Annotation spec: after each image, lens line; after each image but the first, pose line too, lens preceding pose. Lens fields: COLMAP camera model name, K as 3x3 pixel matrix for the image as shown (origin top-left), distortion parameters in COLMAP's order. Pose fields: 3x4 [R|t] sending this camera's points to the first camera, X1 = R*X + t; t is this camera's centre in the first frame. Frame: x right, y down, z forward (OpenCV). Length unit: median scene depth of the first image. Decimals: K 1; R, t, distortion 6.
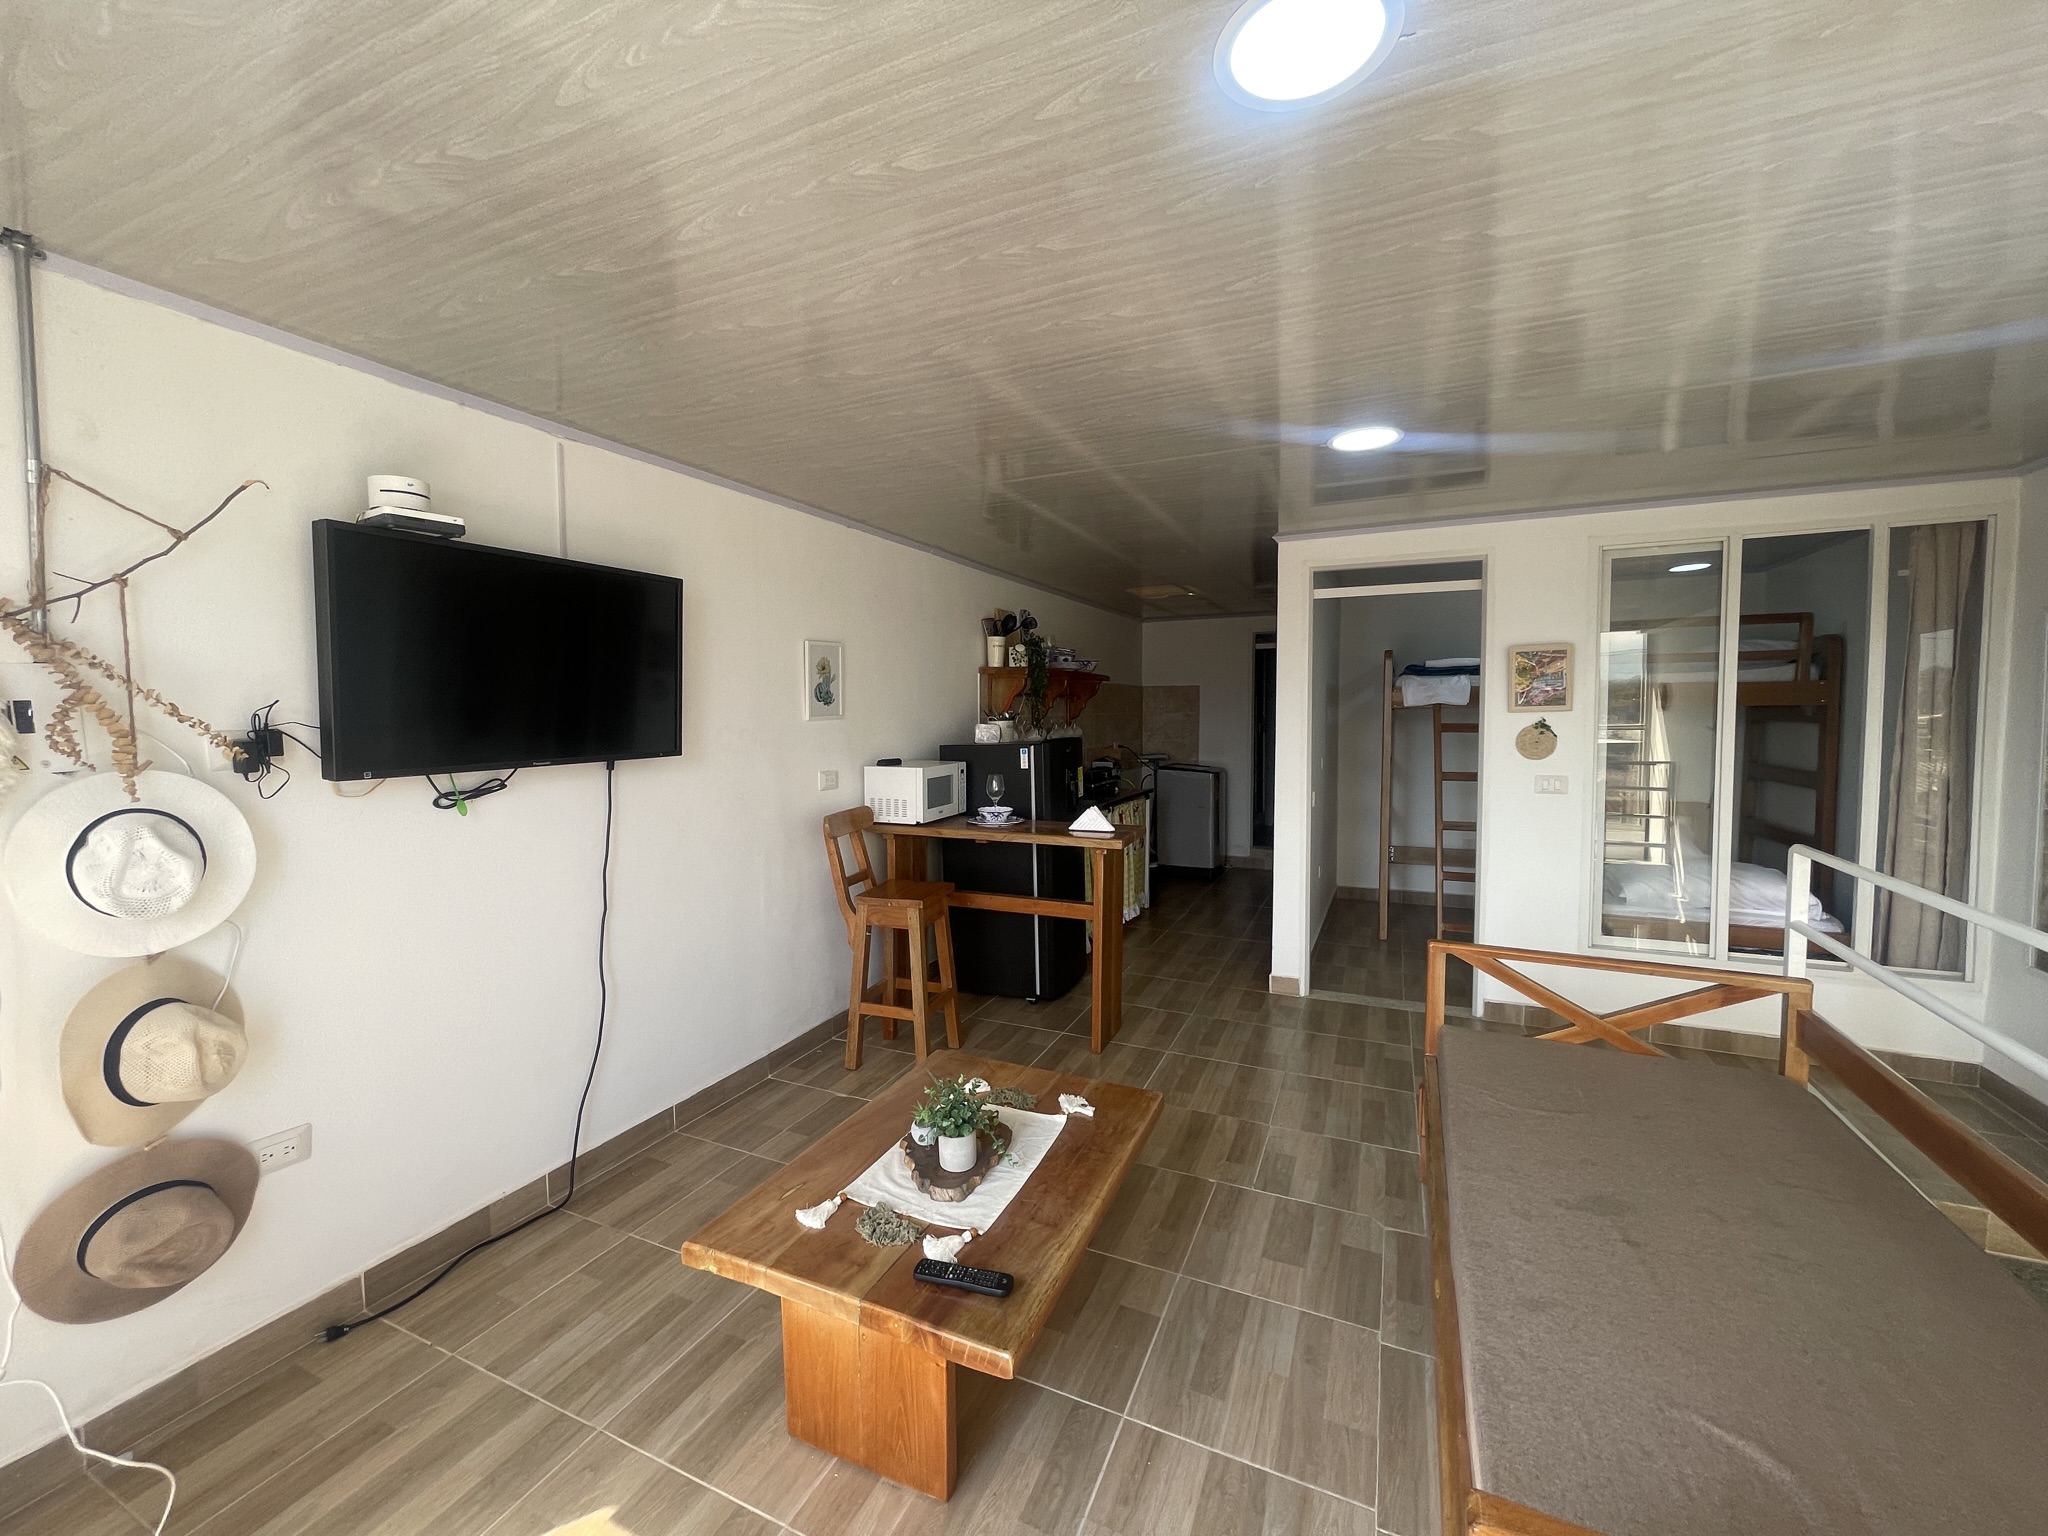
lens RADIAL K [[829.5, 0, 1009.2], [0, 829.5, 760.8], [0, 0, 1]] dist [0.000248, -0.000381]
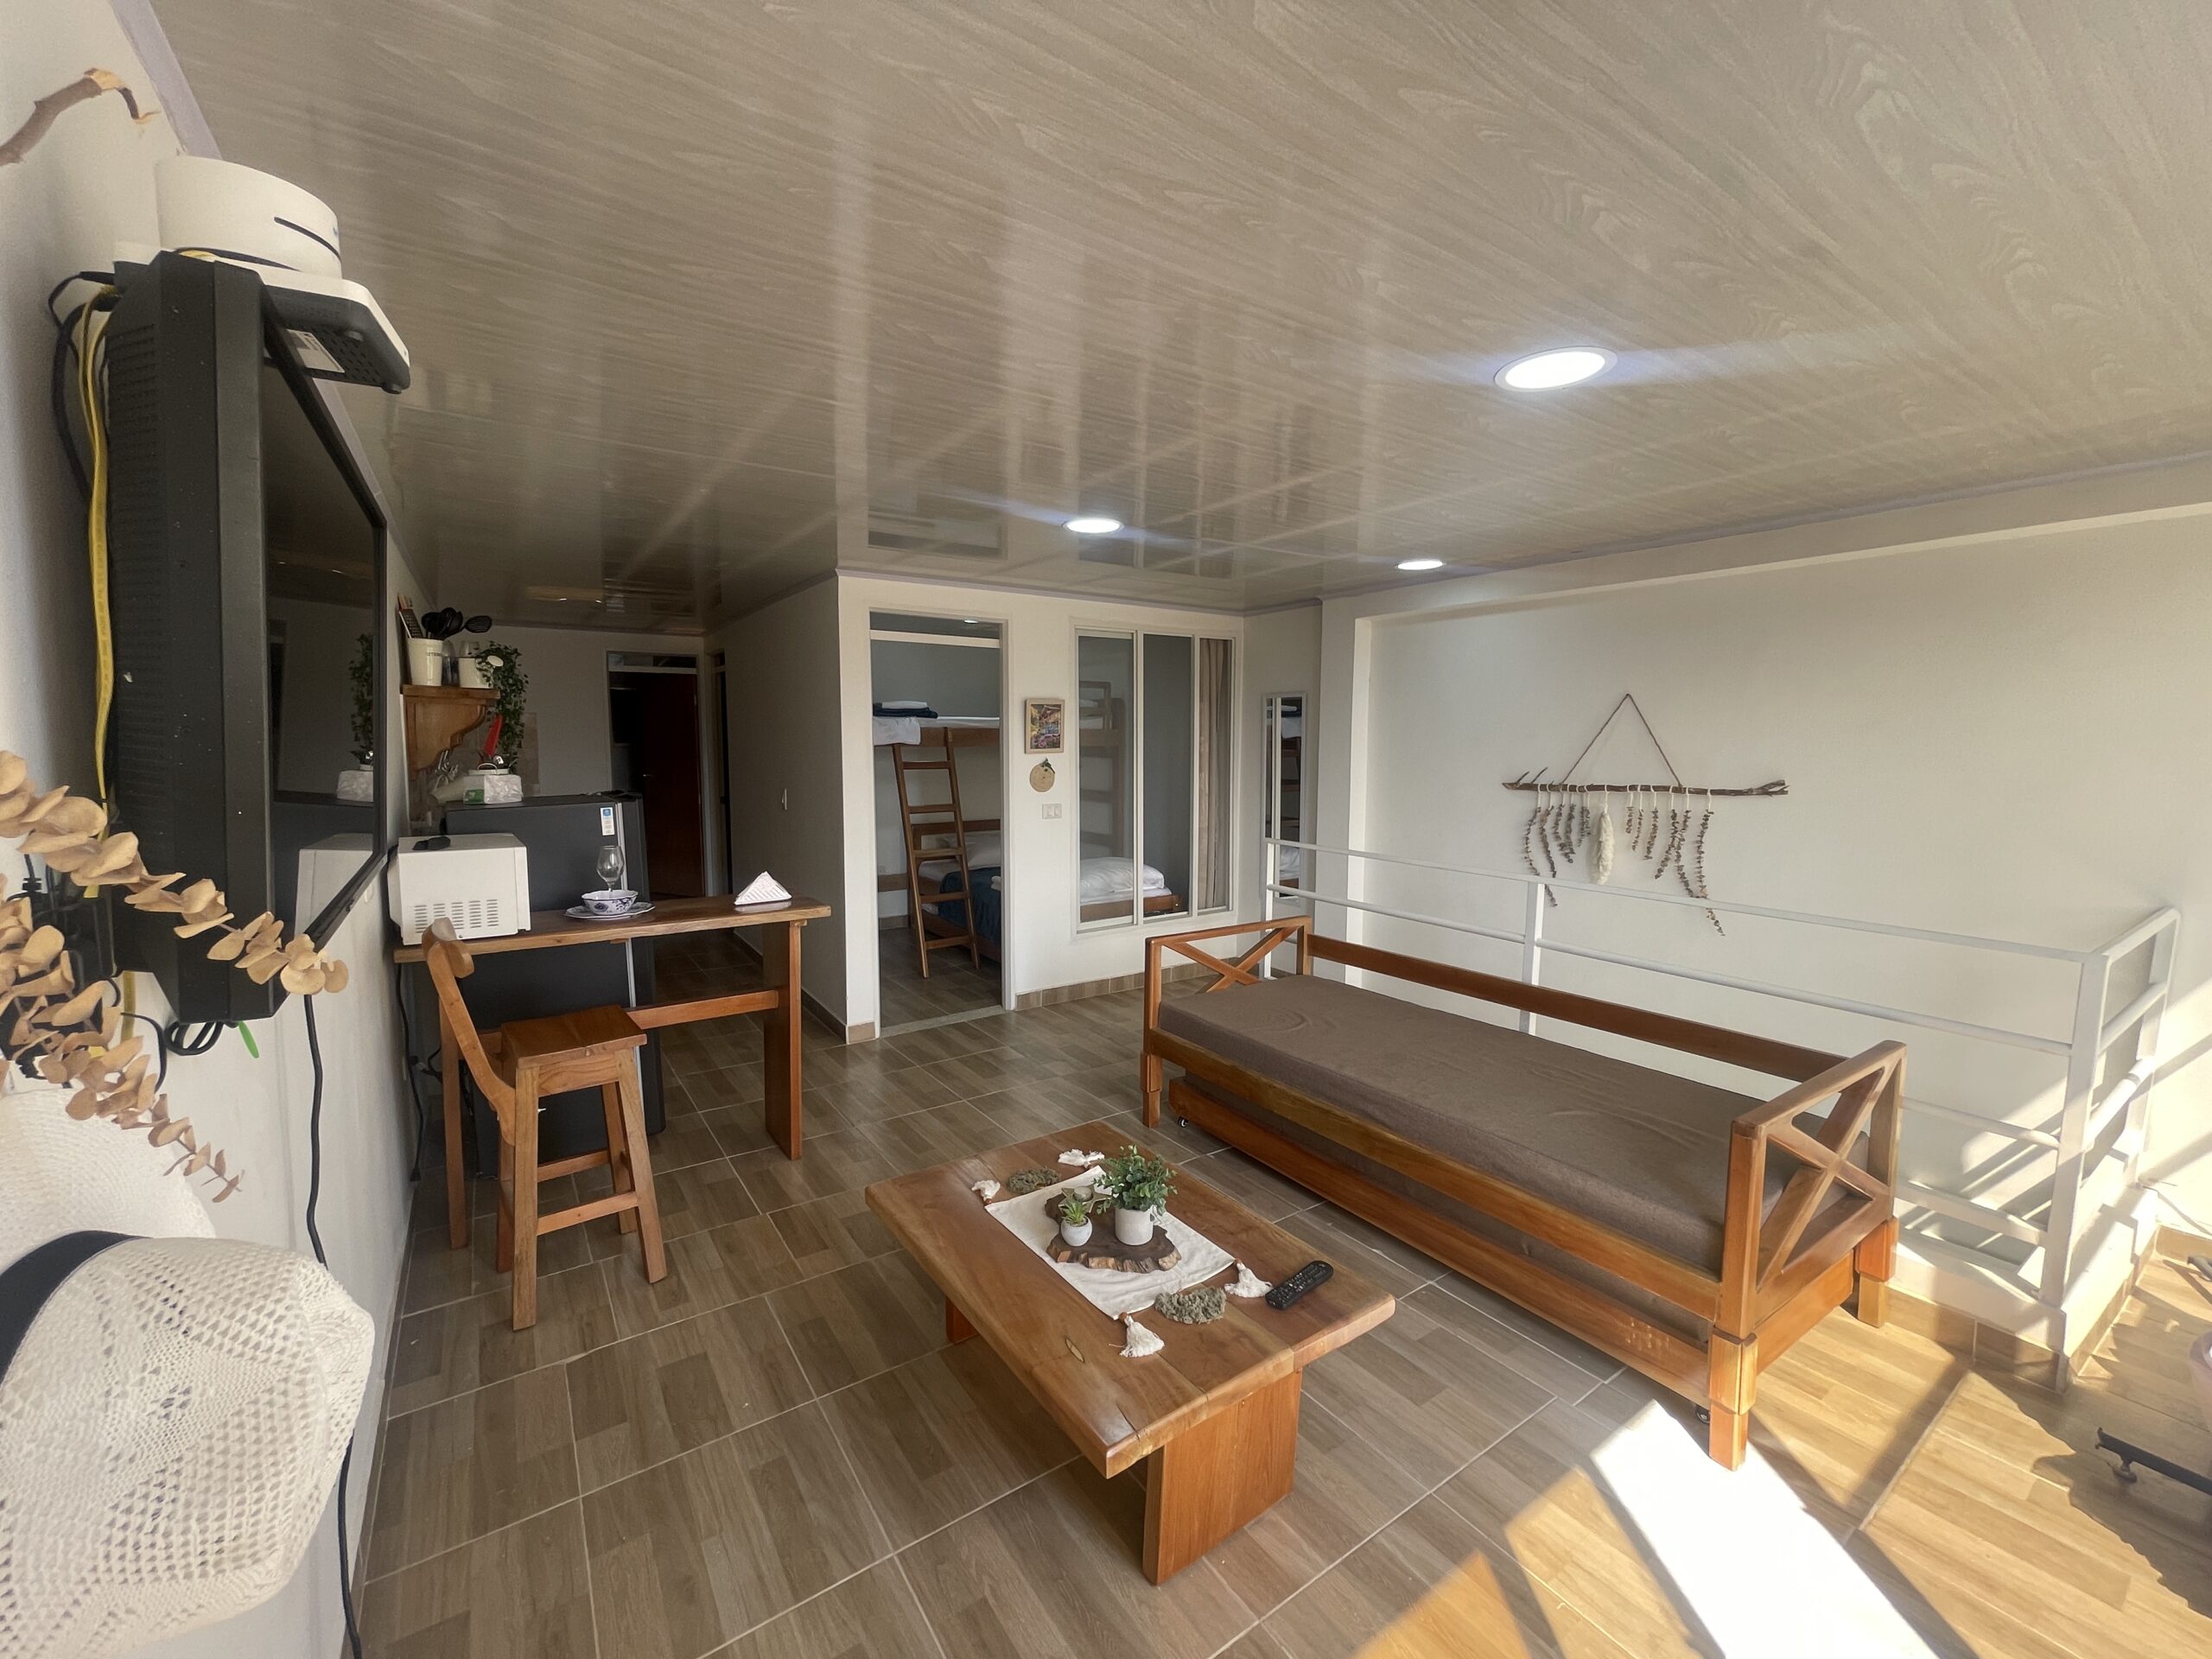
lens RADIAL K [[895.9, 0, 1096.6], [0, 895.9, 827.2], [0, 0, 1]] dist [0.000248, -0.000381]
pose [[0.511217, -0.078364, 0.855872, -0.462456], [0.043389, 0.996918, 0.065362, -0.031979], [-0.858356, 0.003721, 0.513042, 0.240848]]
